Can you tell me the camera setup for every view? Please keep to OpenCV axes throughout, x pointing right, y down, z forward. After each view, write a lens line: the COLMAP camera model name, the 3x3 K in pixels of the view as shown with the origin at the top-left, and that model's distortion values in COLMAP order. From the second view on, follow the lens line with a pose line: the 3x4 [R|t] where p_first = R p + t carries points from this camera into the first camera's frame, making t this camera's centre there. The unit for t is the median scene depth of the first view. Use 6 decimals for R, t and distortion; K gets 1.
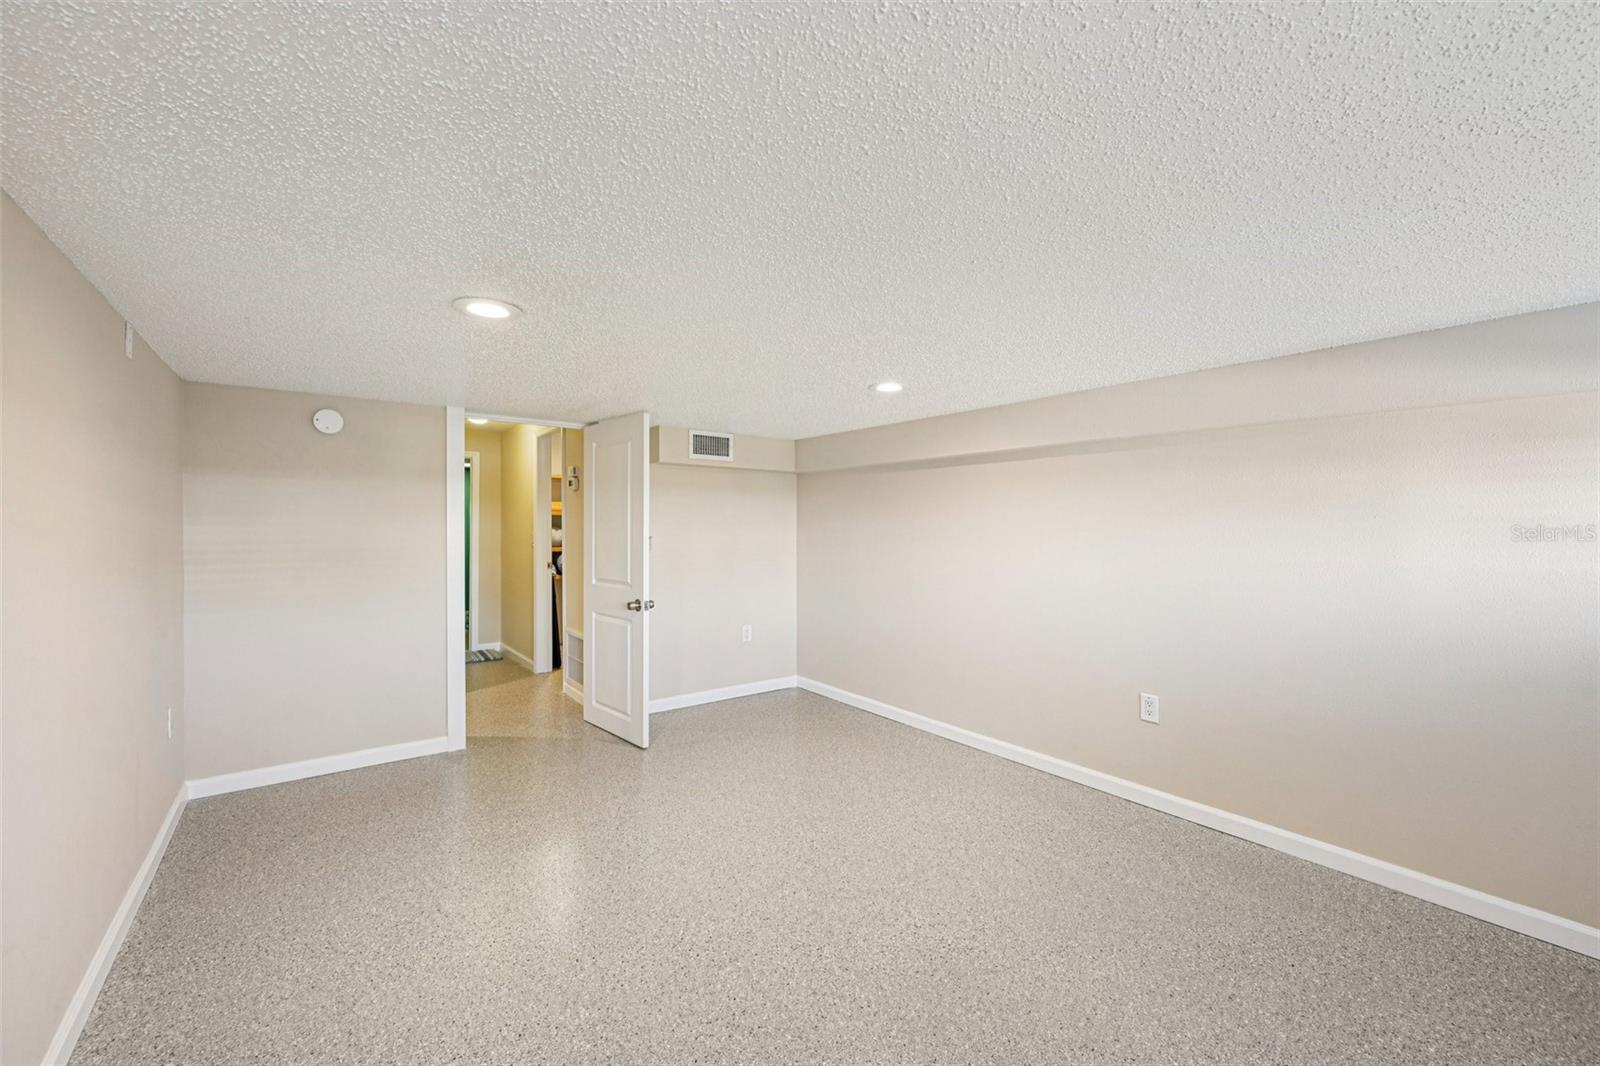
lens RADIAL K [[639.5, 0, 811.1], [0, 639.5, 533.3], [0, 0, 1]] dist [-0.003602, -0.000730]
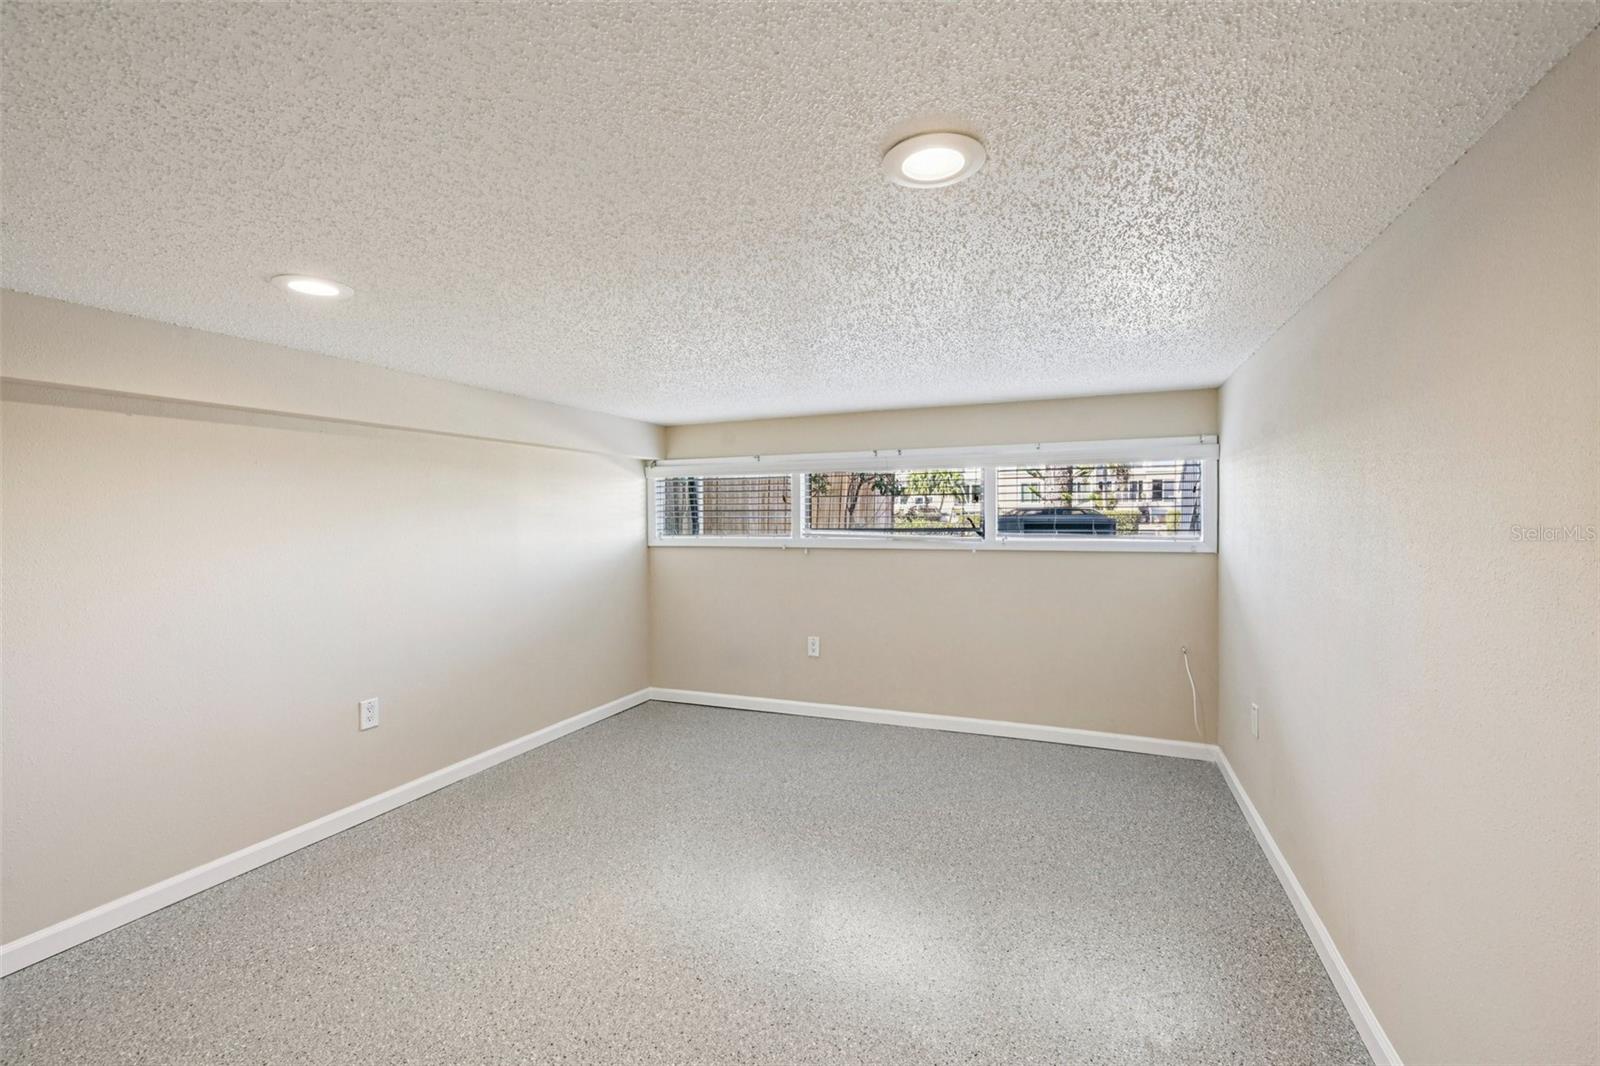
lens RADIAL K [[655.1, 0, 811.6], [0, 655.1, 529.3], [0, 0, 1]] dist [-0.001985, 0.000483]
pose [[-0.501940, -0.015792, 0.864758, -0.676930], [0.010645, 0.999645, 0.024434, -0.018557], [-0.864837, 0.021470, -0.501593, 0.974096]]
